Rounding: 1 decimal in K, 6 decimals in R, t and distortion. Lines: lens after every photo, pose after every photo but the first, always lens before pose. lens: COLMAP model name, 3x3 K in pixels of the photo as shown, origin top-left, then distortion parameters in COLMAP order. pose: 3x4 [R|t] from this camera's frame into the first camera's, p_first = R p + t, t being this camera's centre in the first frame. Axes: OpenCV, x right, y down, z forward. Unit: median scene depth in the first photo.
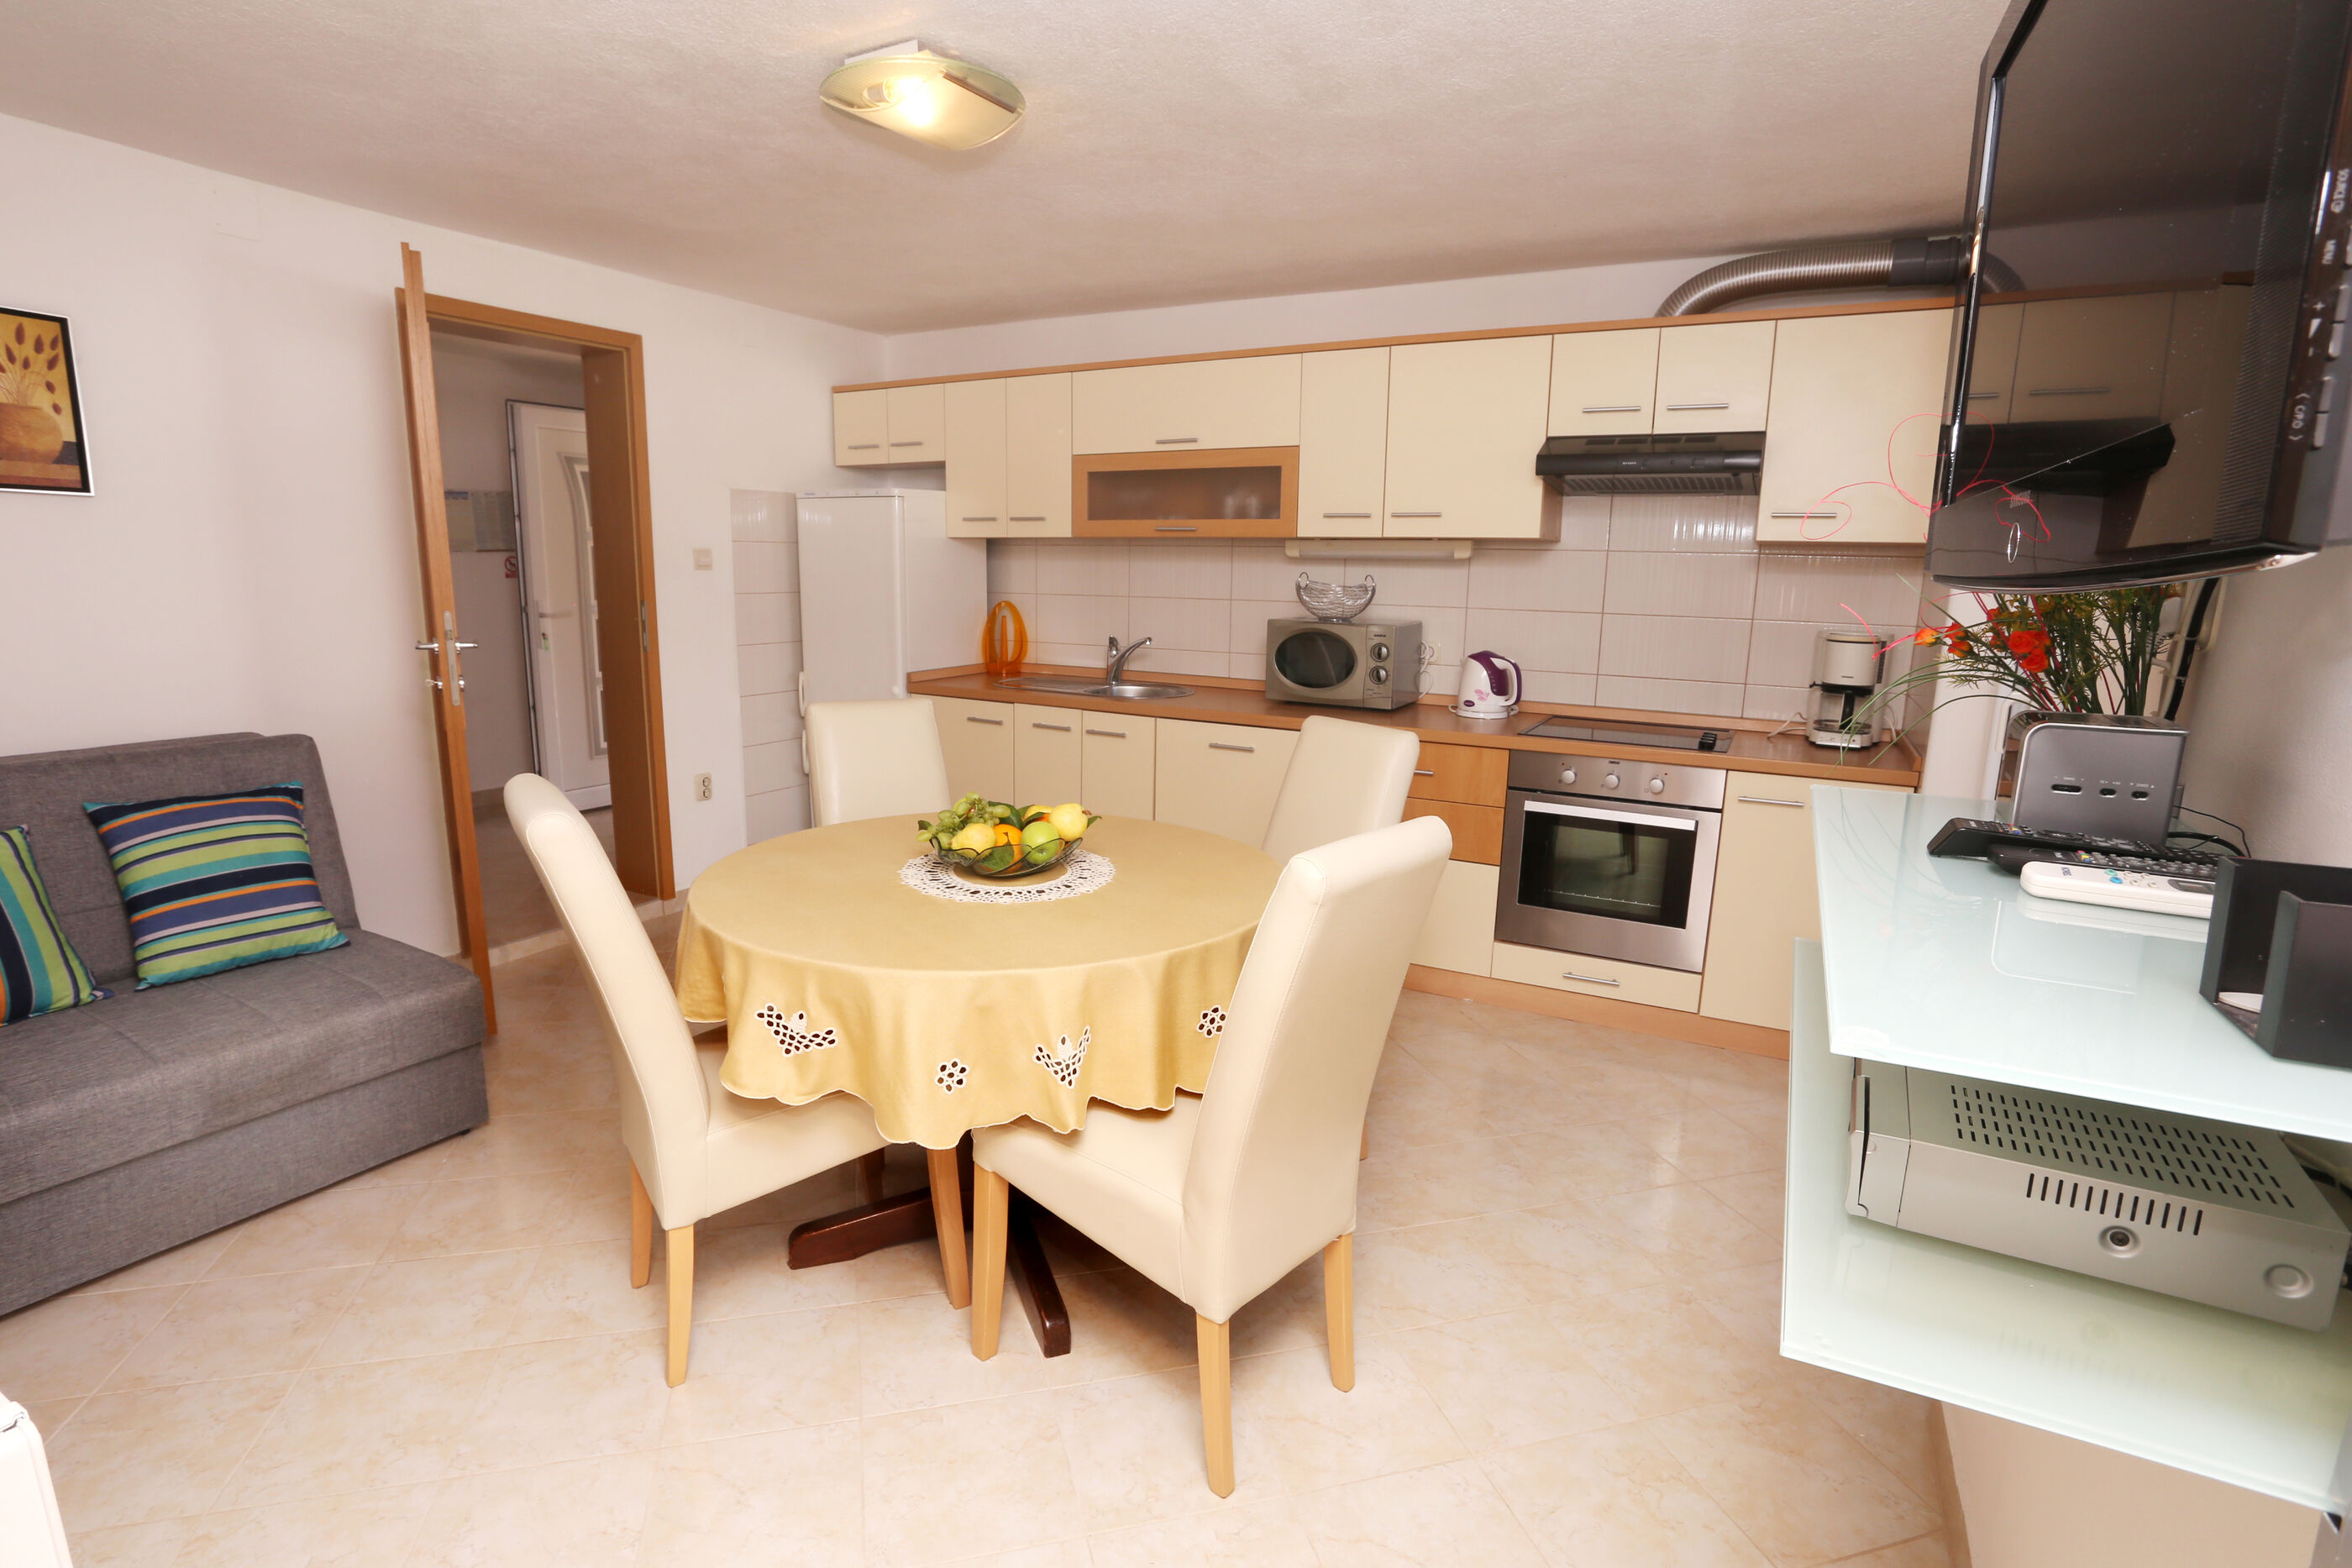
lens RADIAL K [[1138.5, 0, 1167.0], [0, 1138.5, 796.9], [0, 0, 1]] dist [-0.082241, 0.033516]
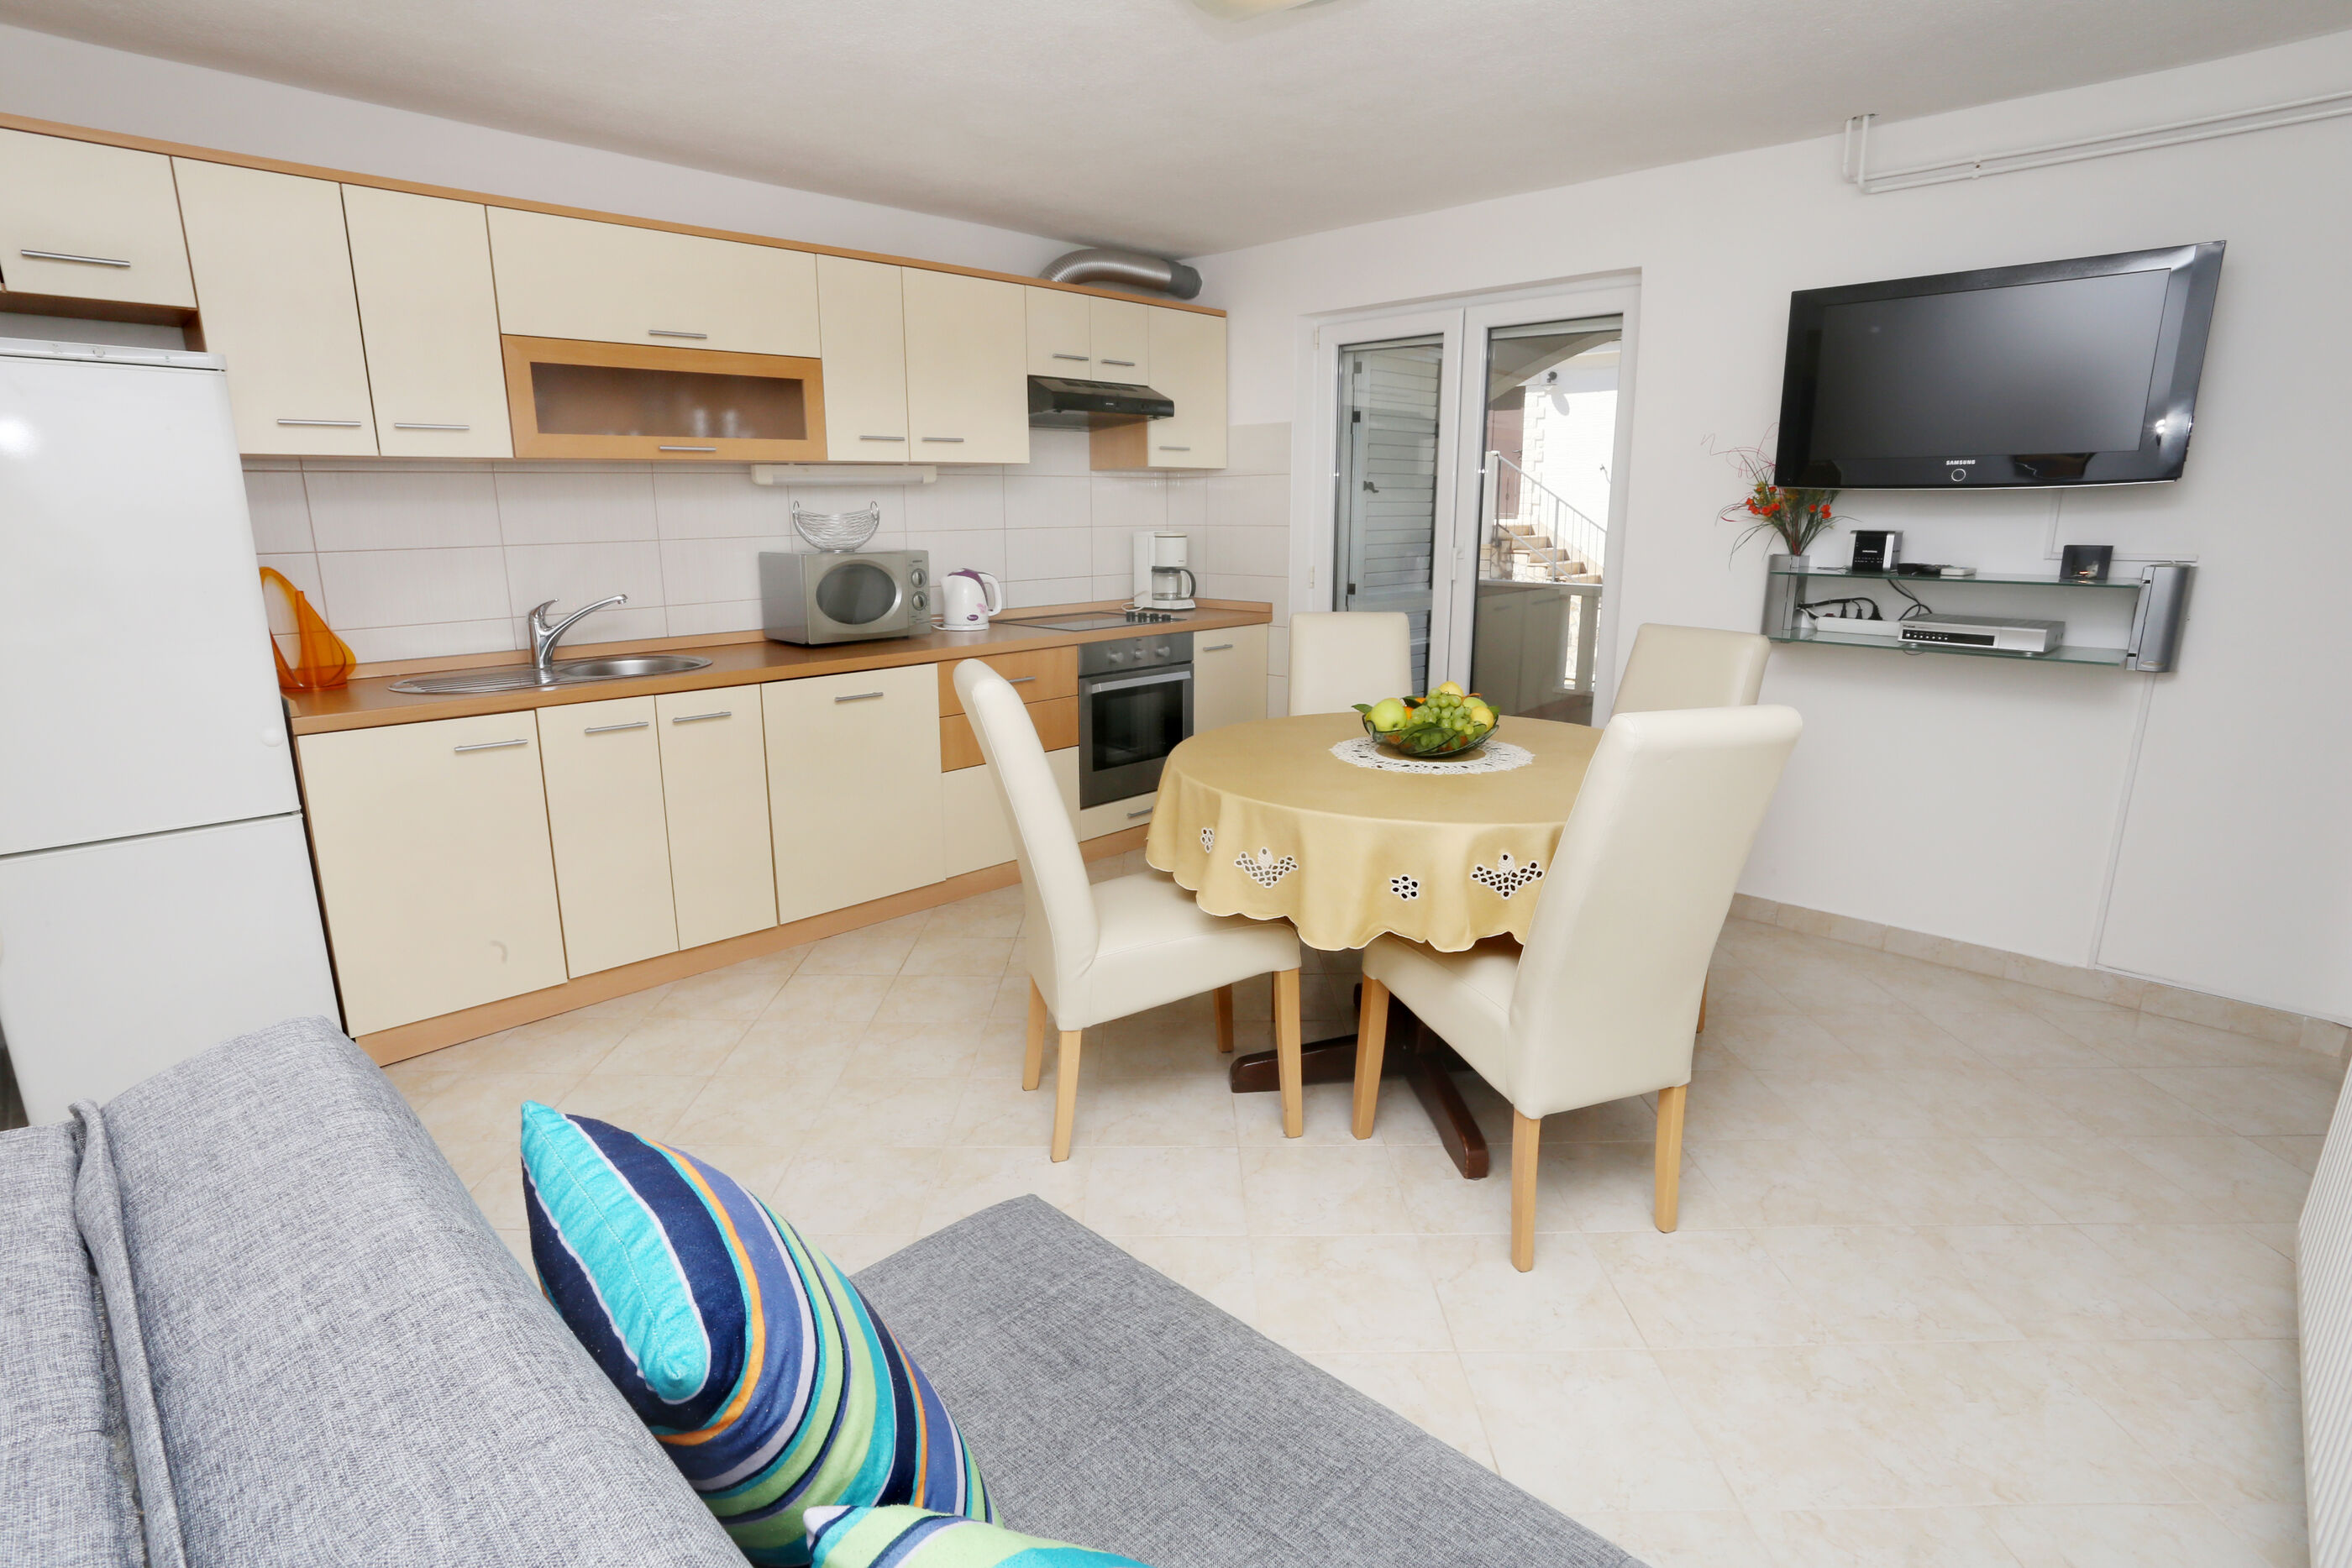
lens RADIAL K [[1138.5, 0, 1167.0], [0, 1138.5, 796.9], [0, 0, 1]] dist [-0.082241, 0.033516]
pose [[0.265640, -0.258325, 0.928818, -1.112454], [0.199203, 0.957349, 0.209289, -0.164219], [-0.943268, 0.129428, 0.305769, 0.781612]]
